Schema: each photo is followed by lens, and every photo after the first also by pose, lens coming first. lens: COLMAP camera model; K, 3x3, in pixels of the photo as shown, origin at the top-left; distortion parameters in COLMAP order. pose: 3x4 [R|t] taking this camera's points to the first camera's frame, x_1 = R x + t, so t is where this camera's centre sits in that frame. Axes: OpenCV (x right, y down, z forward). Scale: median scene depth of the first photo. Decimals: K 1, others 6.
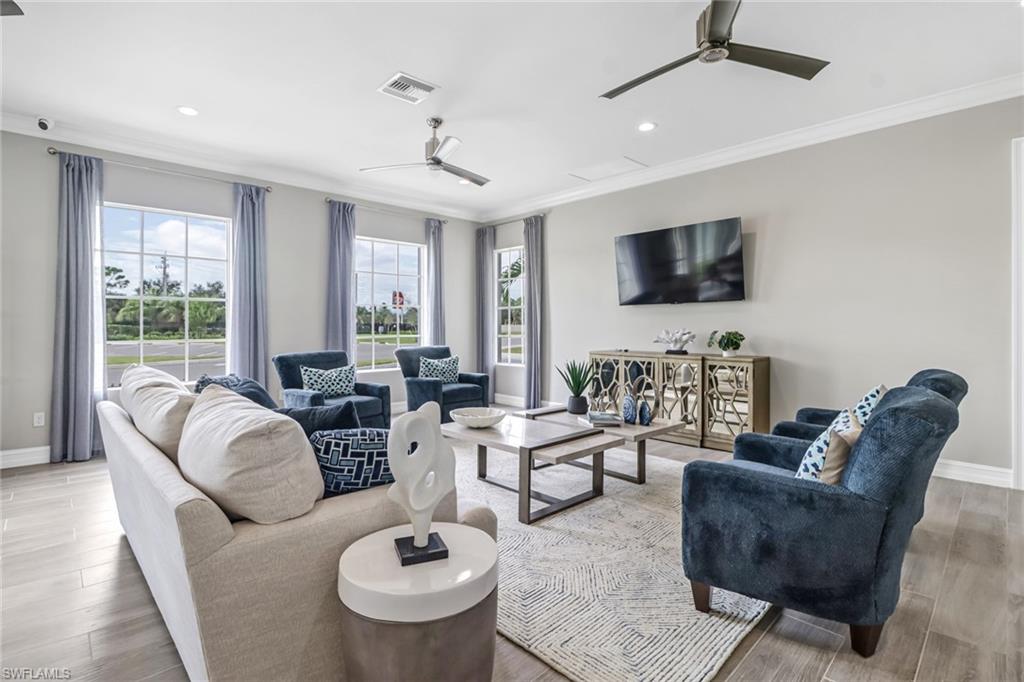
lens RADIAL K [[493.1, 0, 506.4], [0, 493.1, 326.5], [0, 0, 1]] dist [-0.002261, -0.001055]
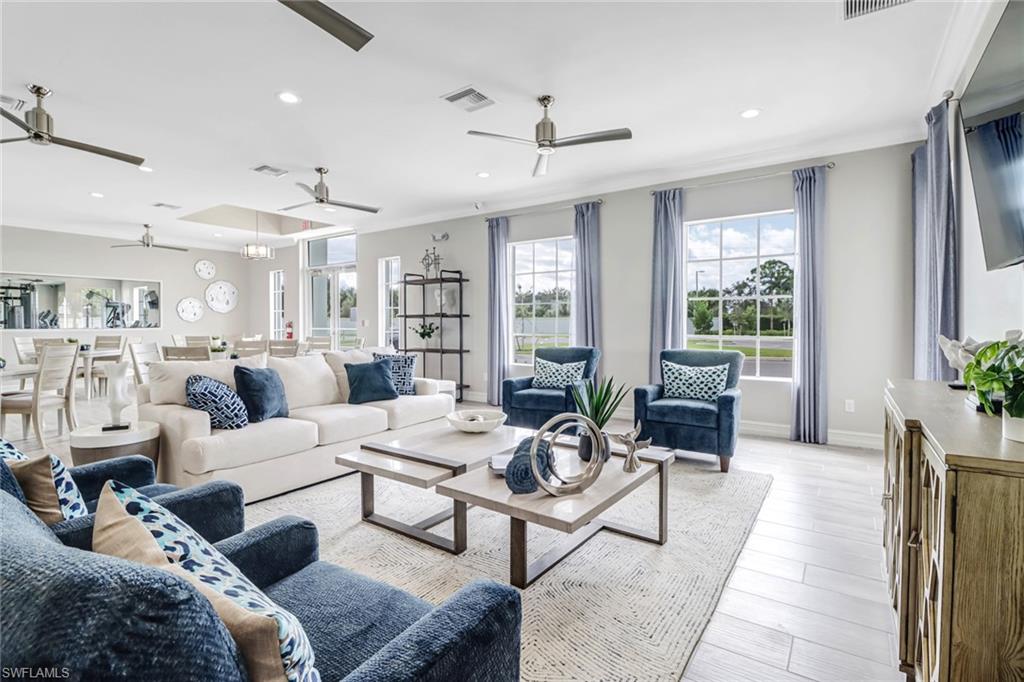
lens RADIAL K [[493.1, 0, 506.4], [0, 493.1, 326.5], [0, 0, 1]] dist [-0.002261, -0.001055]
pose [[0.163237, 0.006101, -0.986568, 0.657893], [0.001002, 0.999979, 0.006350, -0.000652], [0.986586, -0.002025, 0.163227, 0.680620]]
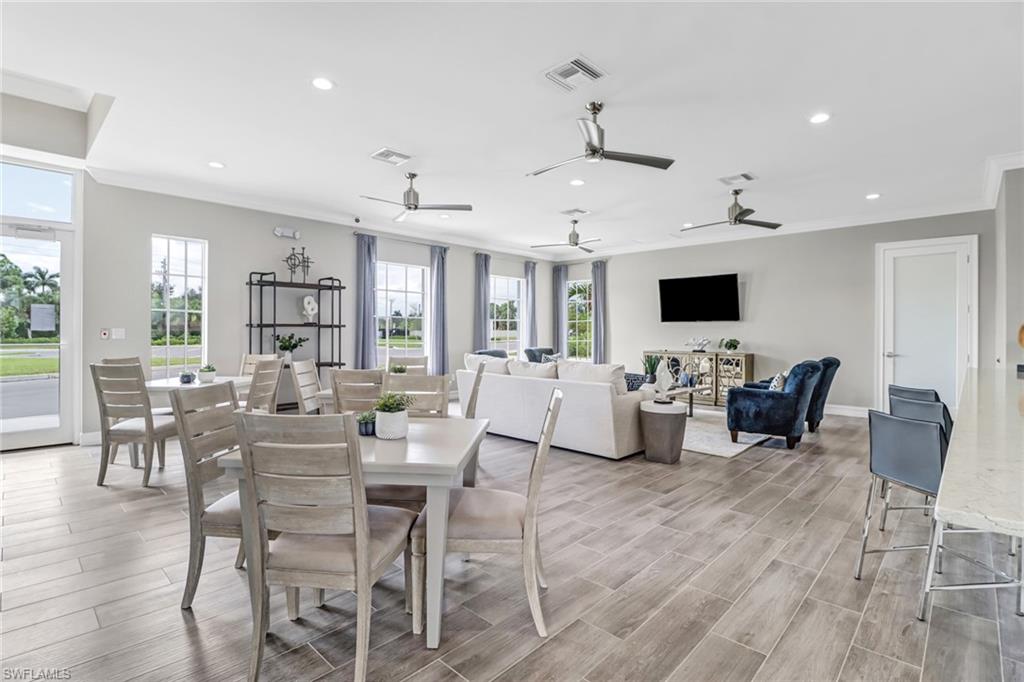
lens RADIAL K [[503.5, 0, 512.0], [0, 503.5, 341.0], [0, 0, 1]] dist [-0.000521, -0.000228]
pose [[0.998065, 0.004144, 0.062034, -0.420070], [-0.005274, 0.999823, 0.018054, -0.010770], [-0.061948, -0.018346, 0.997911, -0.707593]]
